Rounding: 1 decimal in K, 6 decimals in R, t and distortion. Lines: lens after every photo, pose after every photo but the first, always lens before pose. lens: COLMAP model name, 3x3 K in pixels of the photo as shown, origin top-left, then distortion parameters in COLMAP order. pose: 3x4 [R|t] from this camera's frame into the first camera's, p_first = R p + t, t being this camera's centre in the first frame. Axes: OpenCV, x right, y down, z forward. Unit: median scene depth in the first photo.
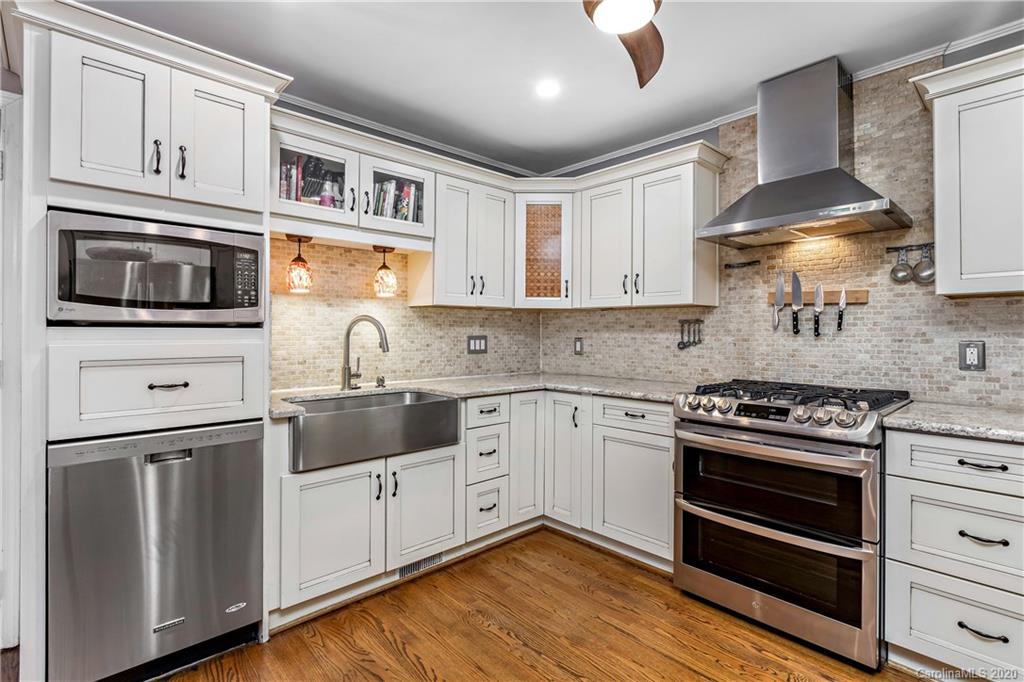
lens RADIAL K [[484.1, 0, 516.5], [0, 484.1, 330.9], [0, 0, 1]] dist [-0.002633, -0.000491]
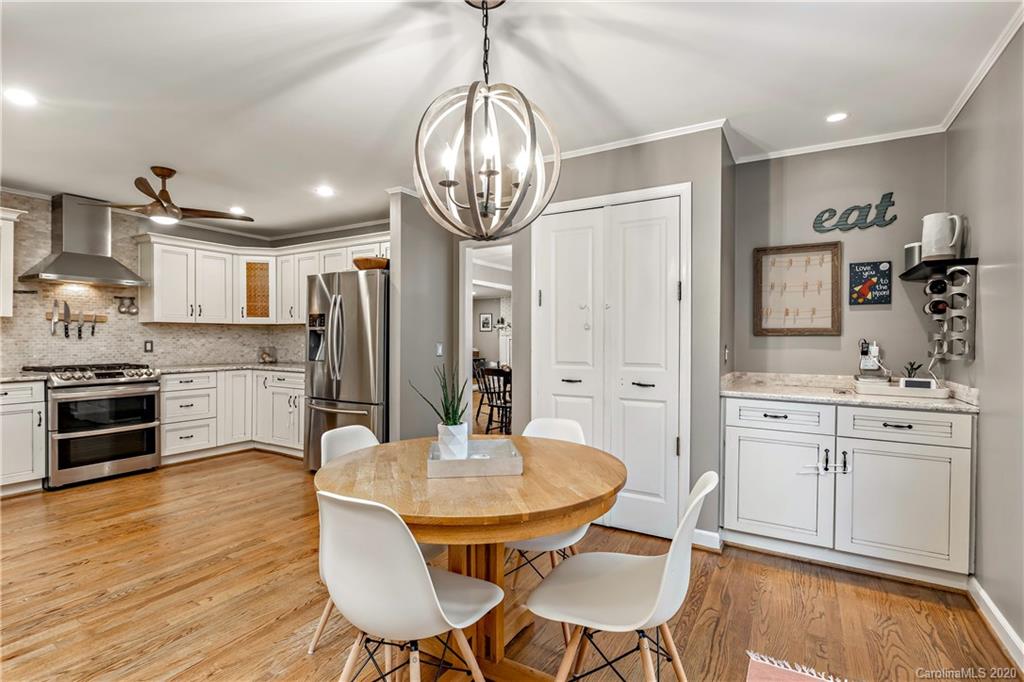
lens RADIAL K [[484.9, 0, 512.0], [0, 484.9, 341.0], [0, 0, 1]] dist [-0.001708, -0.000227]
pose [[-0.284354, -0.008134, 0.958685, -1.564394], [-0.009531, 0.999939, 0.005657, -0.005477], [-0.958672, -0.007528, -0.284414, -0.049201]]
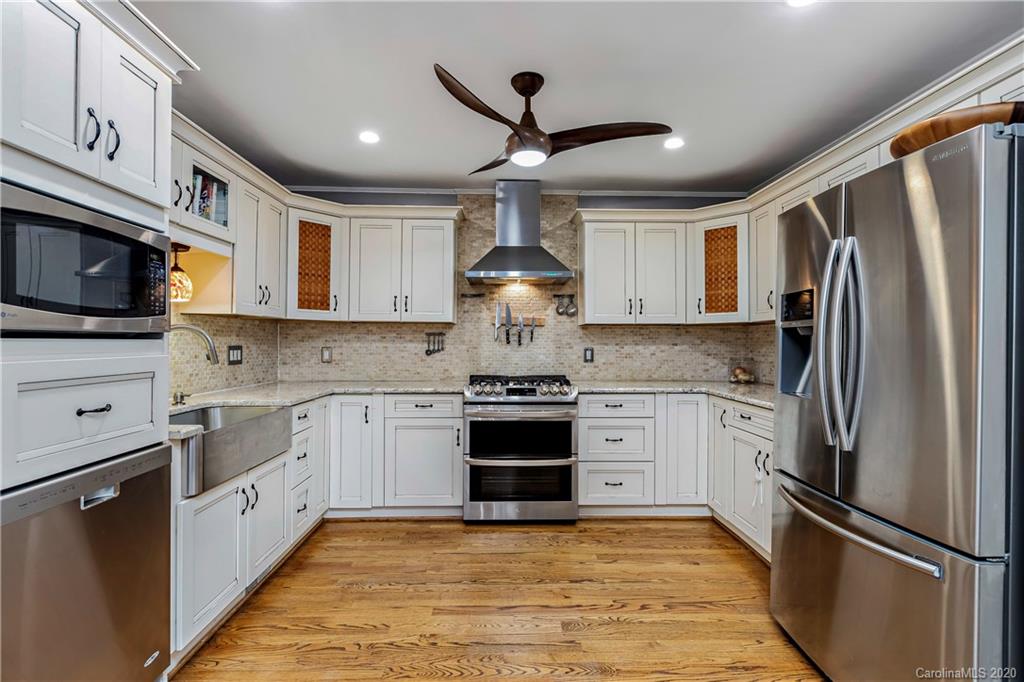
lens RADIAL K [[484.9, 0, 512.0], [0, 484.9, 341.0], [0, 0, 1]] dist [-0.001708, -0.000227]
pose [[0.661165, 0.001797, 0.750238, -0.591350], [-0.005331, 0.999983, 0.002303, -0.006091], [-0.750221, -0.005522, 0.661164, -0.047793]]
